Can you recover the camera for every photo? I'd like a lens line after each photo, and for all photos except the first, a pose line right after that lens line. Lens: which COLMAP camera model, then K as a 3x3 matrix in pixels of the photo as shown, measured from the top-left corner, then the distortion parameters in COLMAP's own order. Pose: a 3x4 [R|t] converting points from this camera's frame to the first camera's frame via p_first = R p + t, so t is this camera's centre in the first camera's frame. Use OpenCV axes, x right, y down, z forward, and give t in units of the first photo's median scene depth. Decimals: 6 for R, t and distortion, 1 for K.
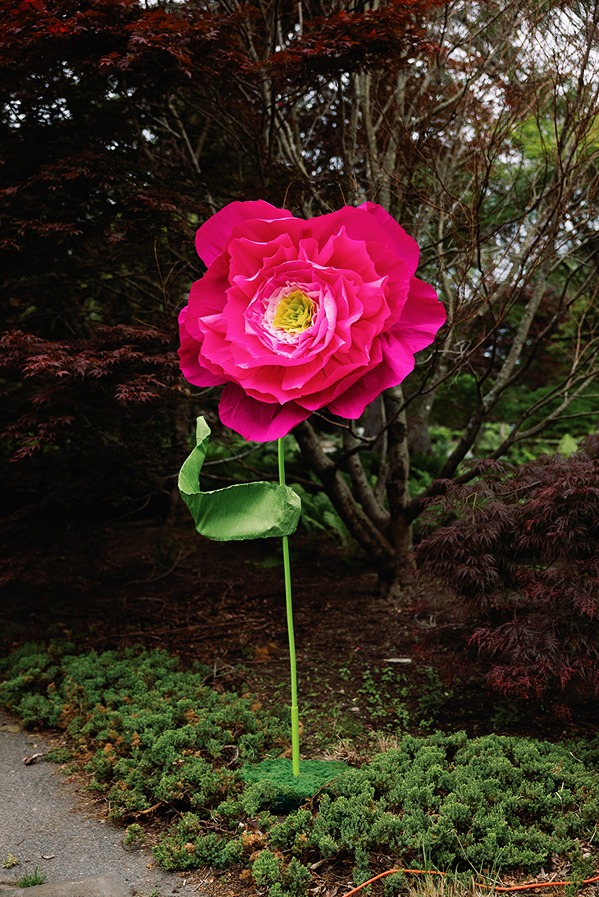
lens RADIAL K [[1091.1, 0, 299.5], [0, 1091.1, 417.9], [0, 0, 1]] dist [0.013982, 0.005425]
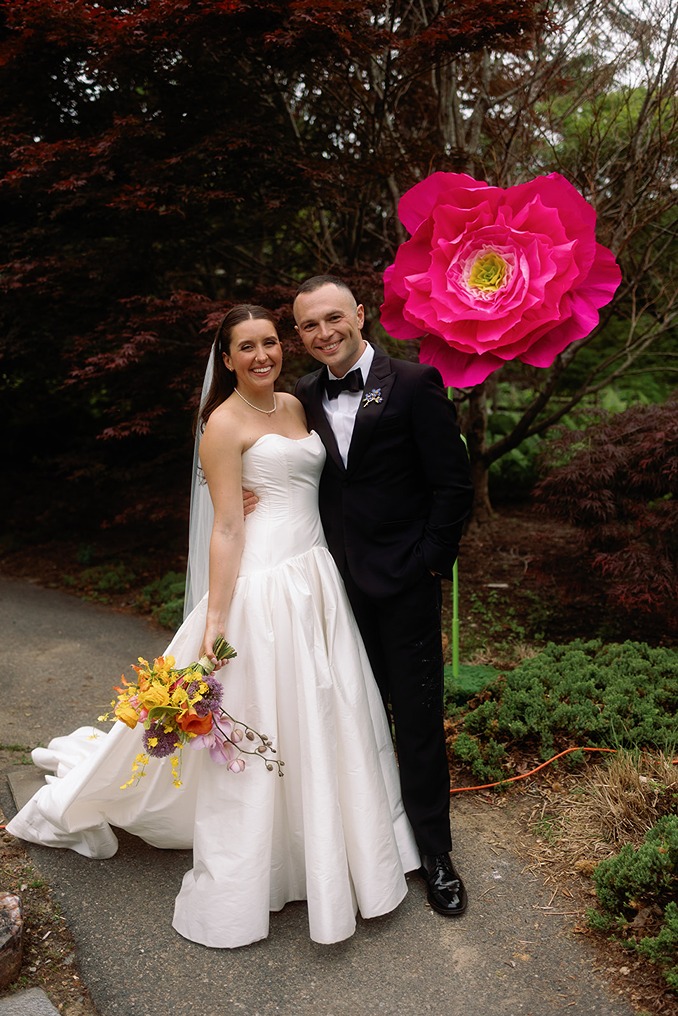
lens RADIAL K [[1002.7, 0, 336.6], [0, 1002.7, 476.1], [0, 0, 1]] dist [0.019454, 0.002651]
pose [[0.999269, -0.002459, 0.038151, -0.199272], [-0.001195, 0.995430, 0.095483, 0.013743], [-0.038212, -0.095459, 0.994700, -0.046224]]
